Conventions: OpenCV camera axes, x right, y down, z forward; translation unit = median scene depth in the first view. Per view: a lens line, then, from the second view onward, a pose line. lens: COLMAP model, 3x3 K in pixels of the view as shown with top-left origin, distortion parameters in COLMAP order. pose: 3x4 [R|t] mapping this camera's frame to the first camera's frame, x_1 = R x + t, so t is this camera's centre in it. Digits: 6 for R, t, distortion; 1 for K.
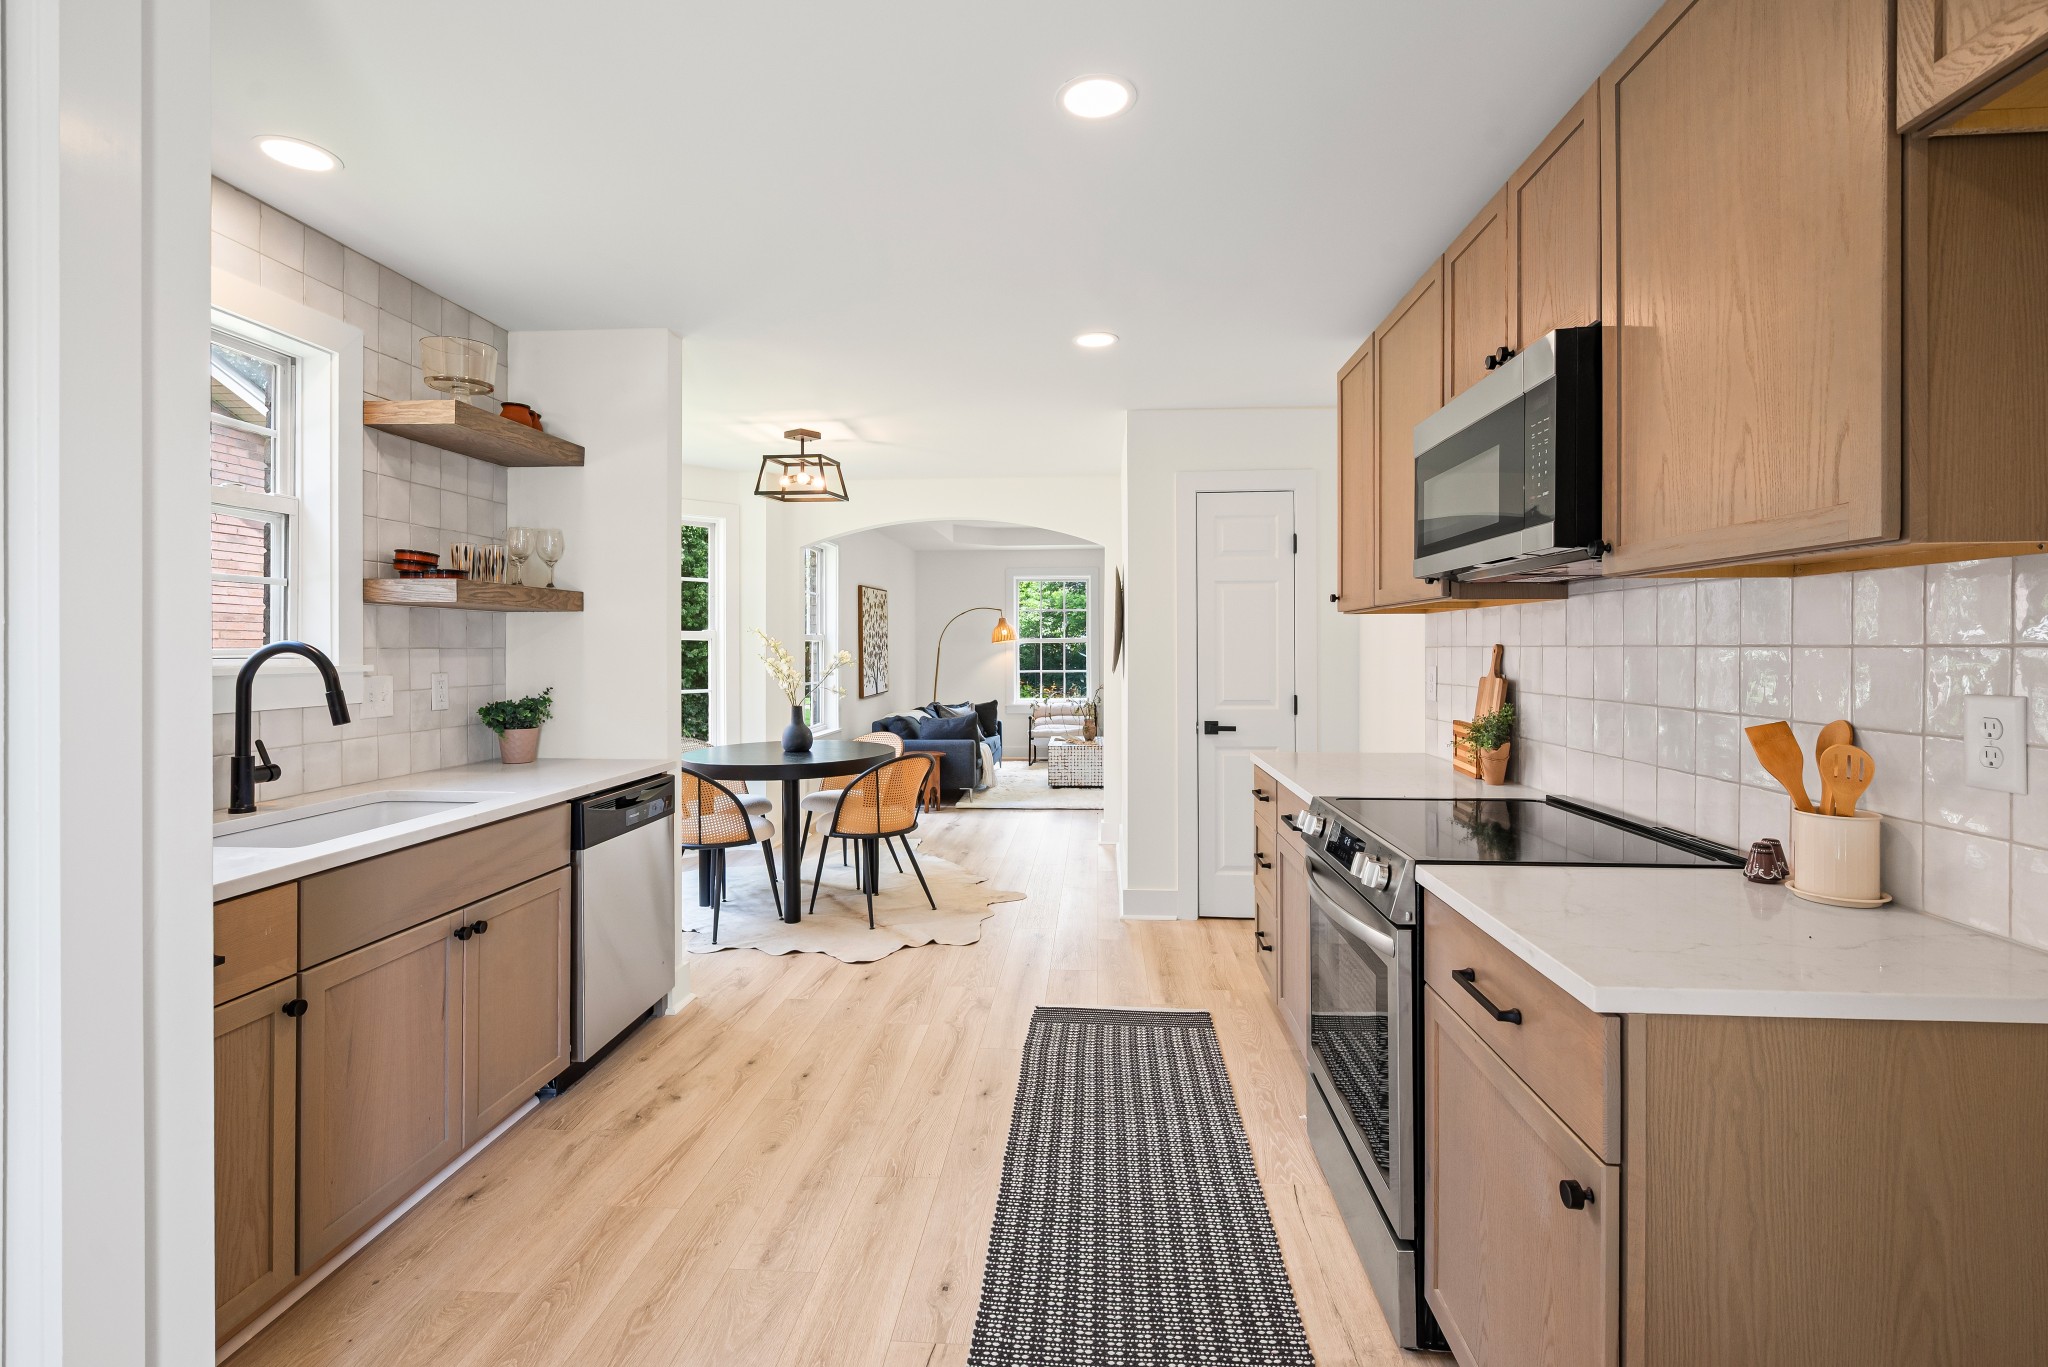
lens RADIAL K [[951.8, 0, 1030.0], [0, 951.8, 652.3], [0, 0, 1]] dist [-0.001388, -0.000278]
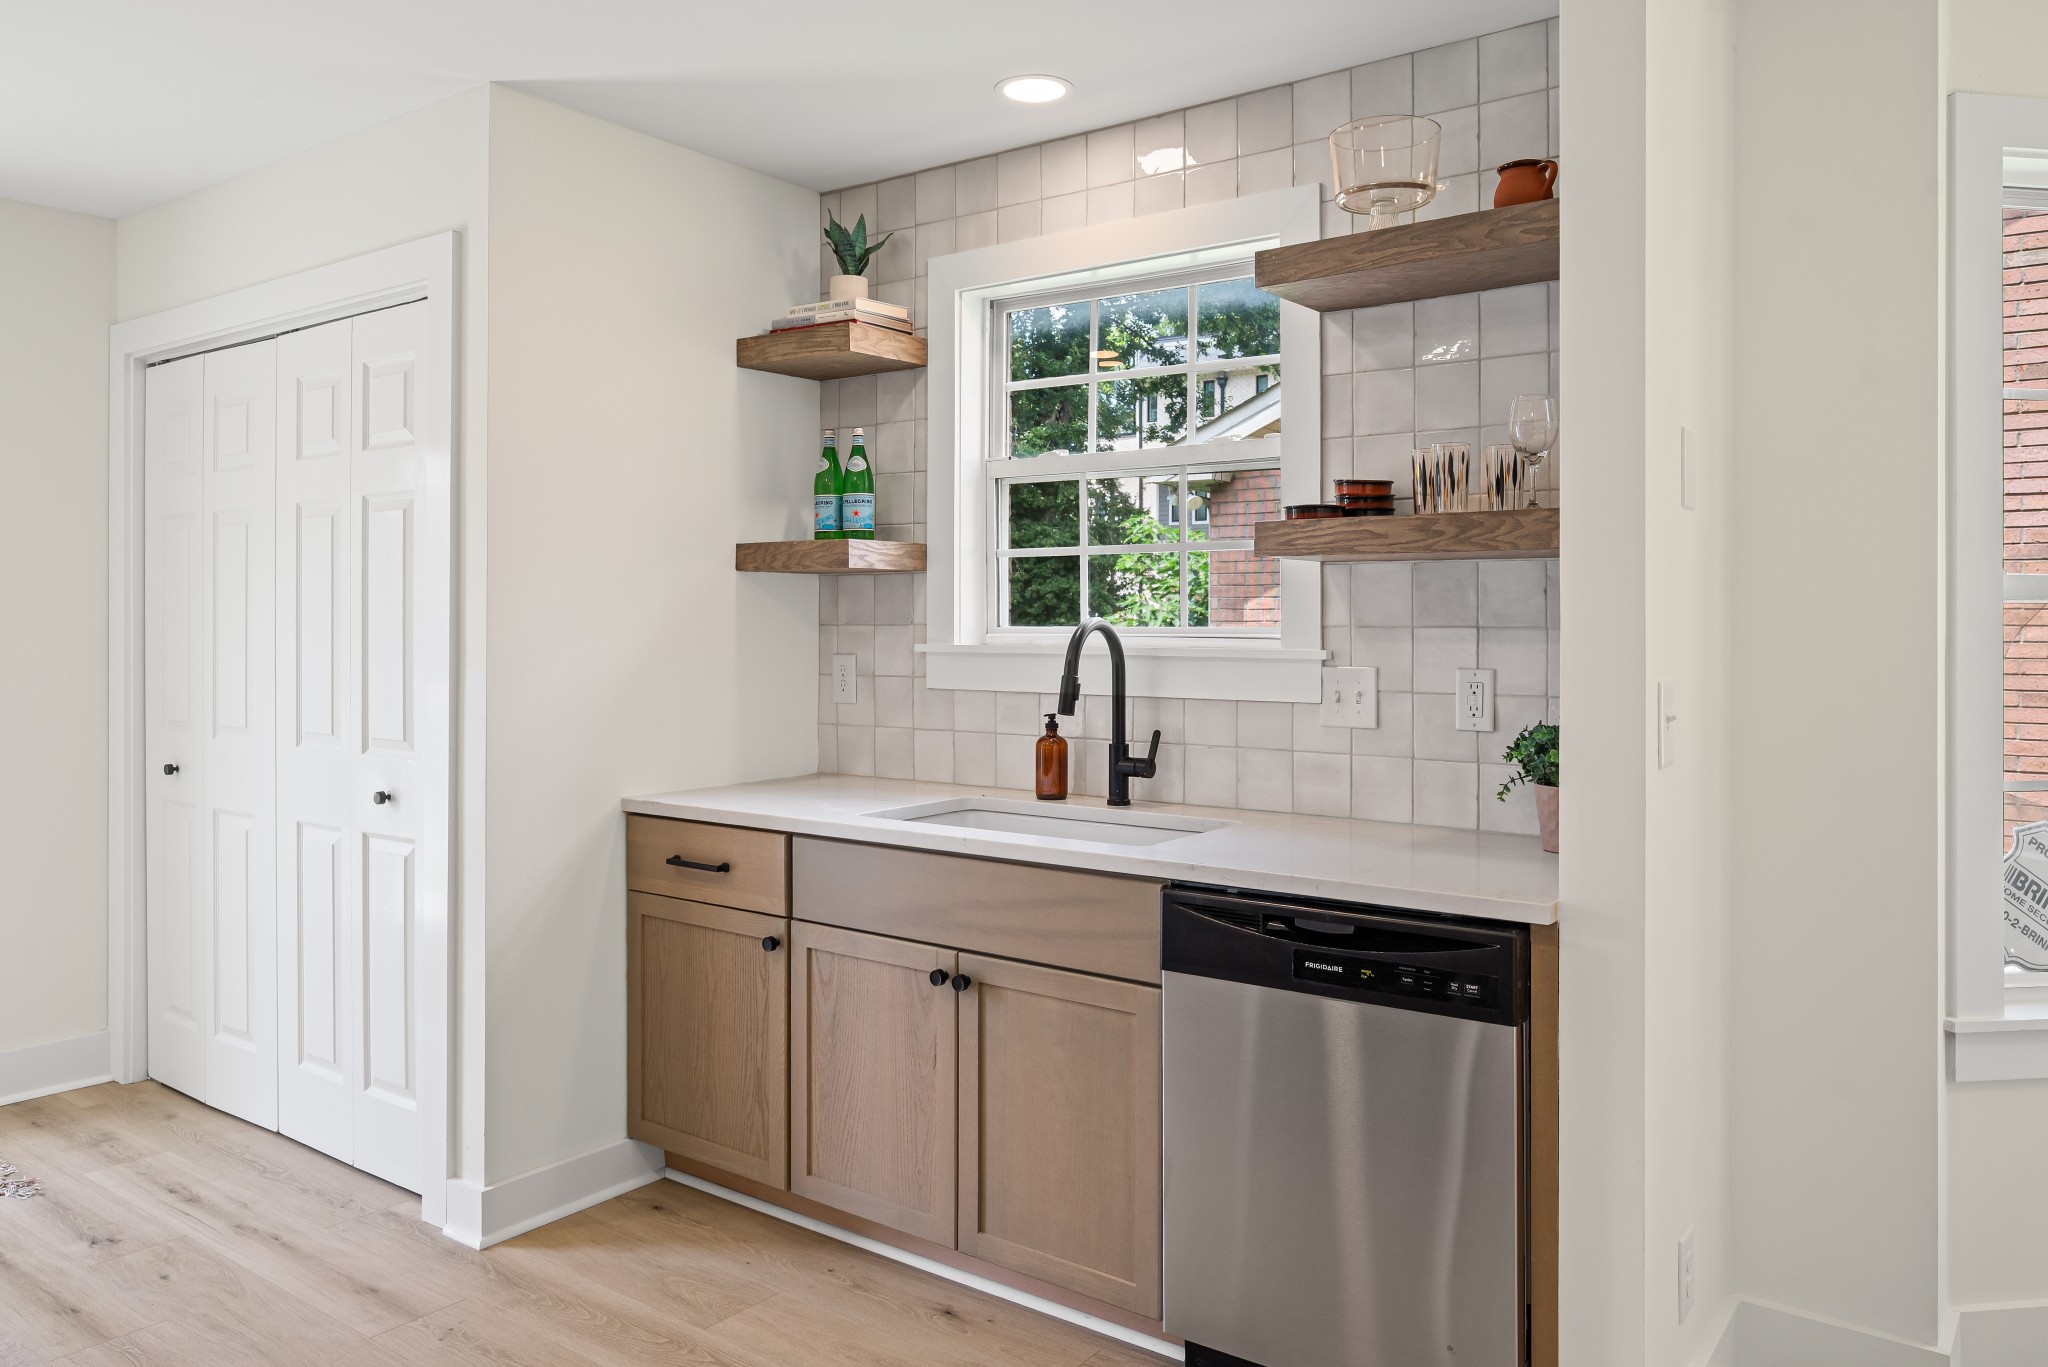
lens RADIAL K [[1441.4, 0, 1027.4], [0, 1441.4, 614.7], [0, 0, 1]] dist [0.001073, -0.000316]
pose [[-0.539221, -0.002866, -0.842160, 0.338559], [-0.005682, 0.999984, 0.000235, -0.012670], [0.842145, 0.004912, -0.539228, 1.450319]]
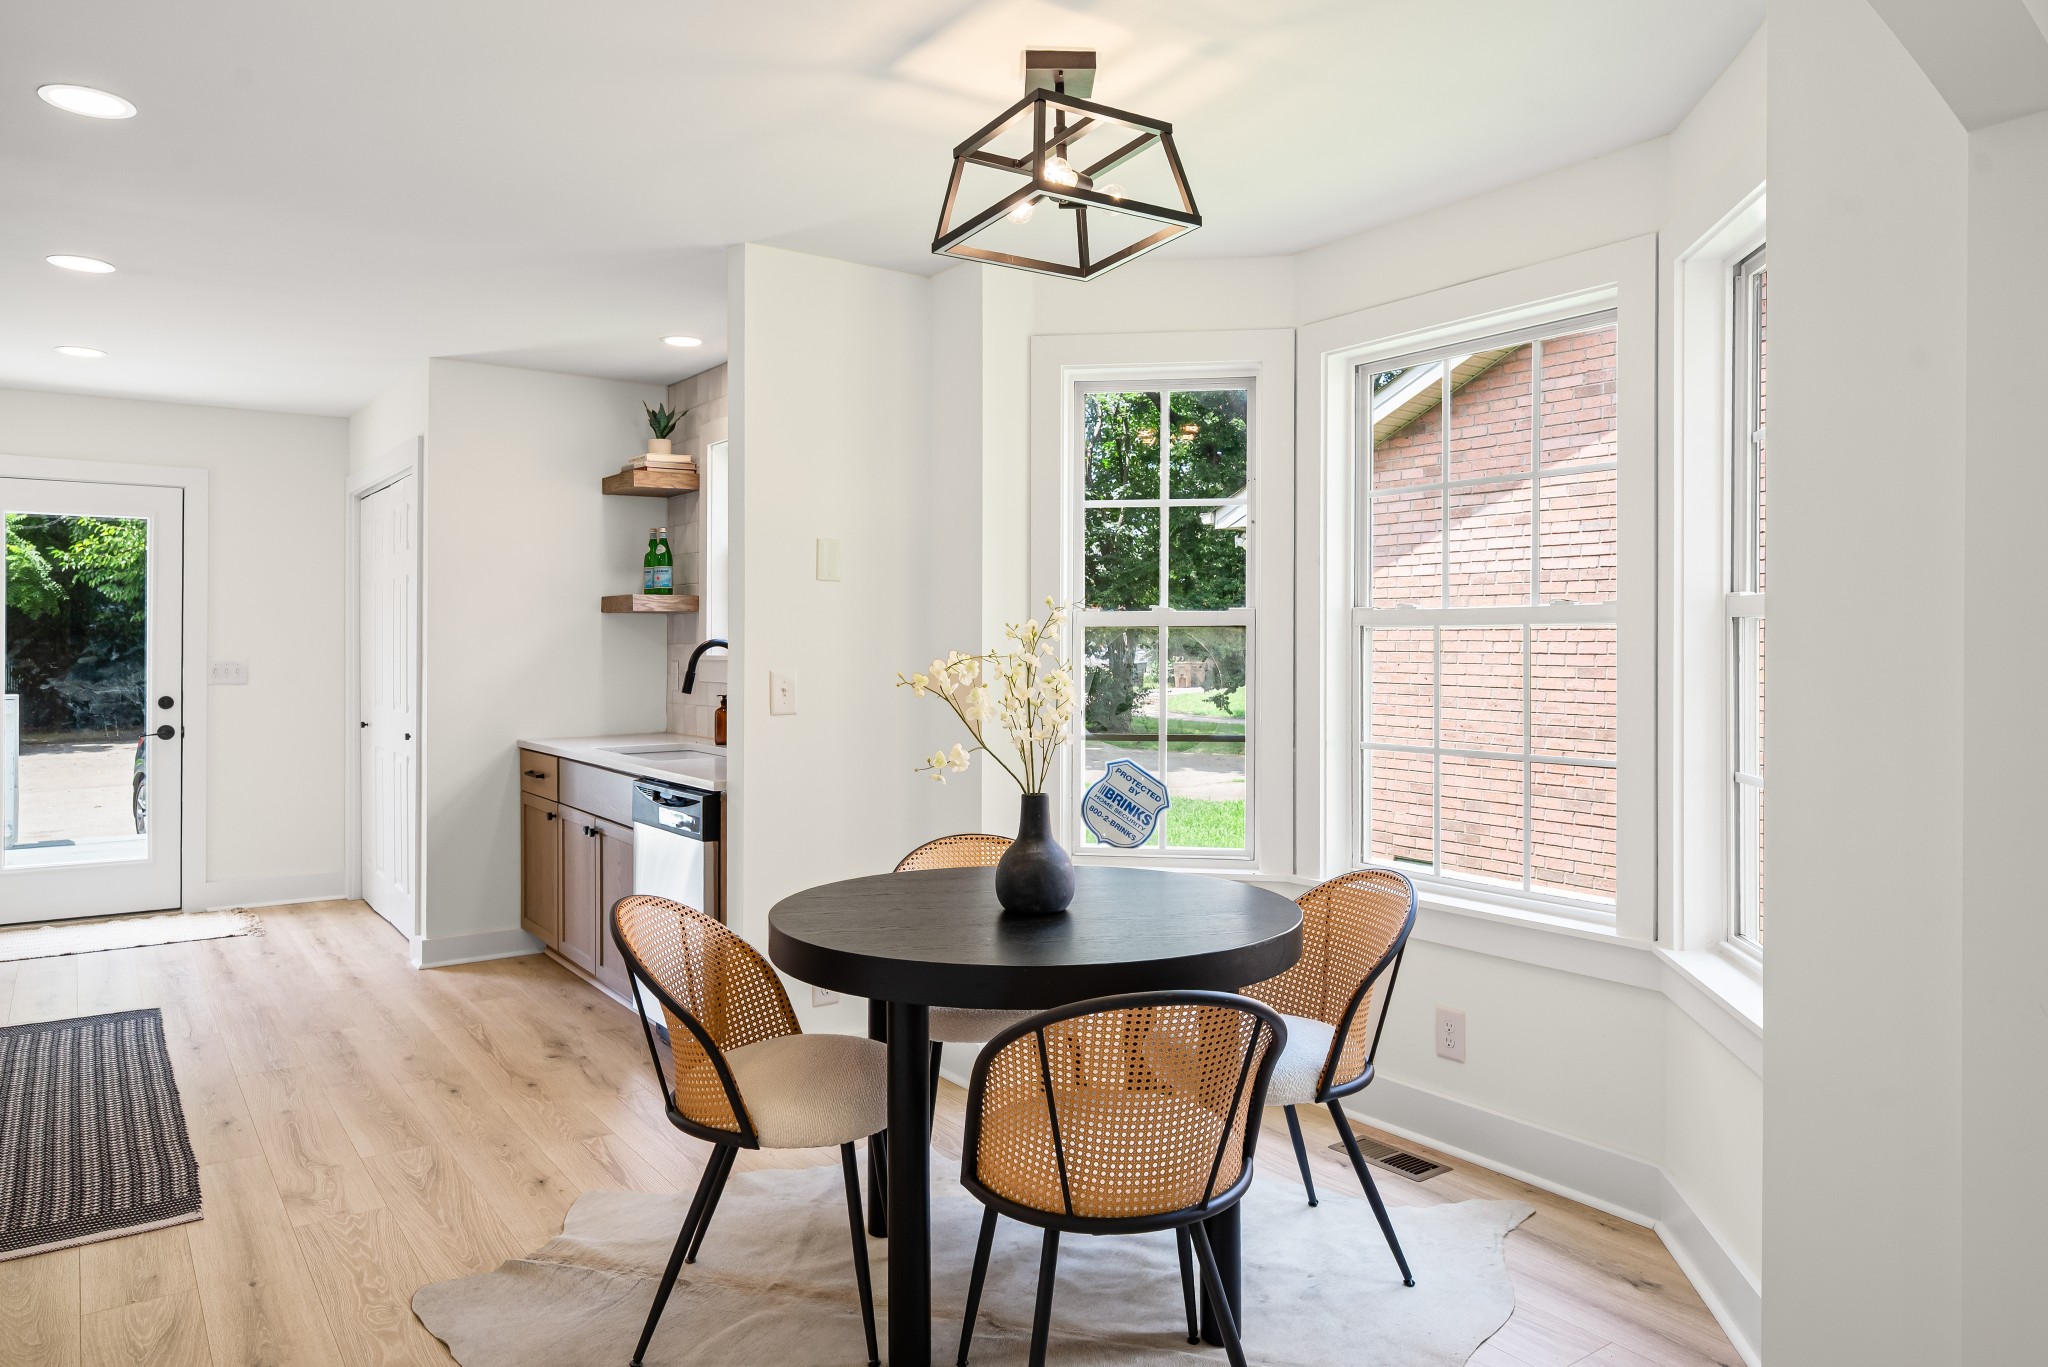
lens RADIAL K [[1314.0, 0, 1028.3], [0, 1314.0, 638.5], [0, 0, 1]] dist [-0.000240, -0.001747]
pose [[-0.764415, -0.000823, -0.644724, 0.189471], [-0.002596, 0.999995, 0.001802, -0.015517], [0.644719, 0.003051, -0.764413, 2.583527]]
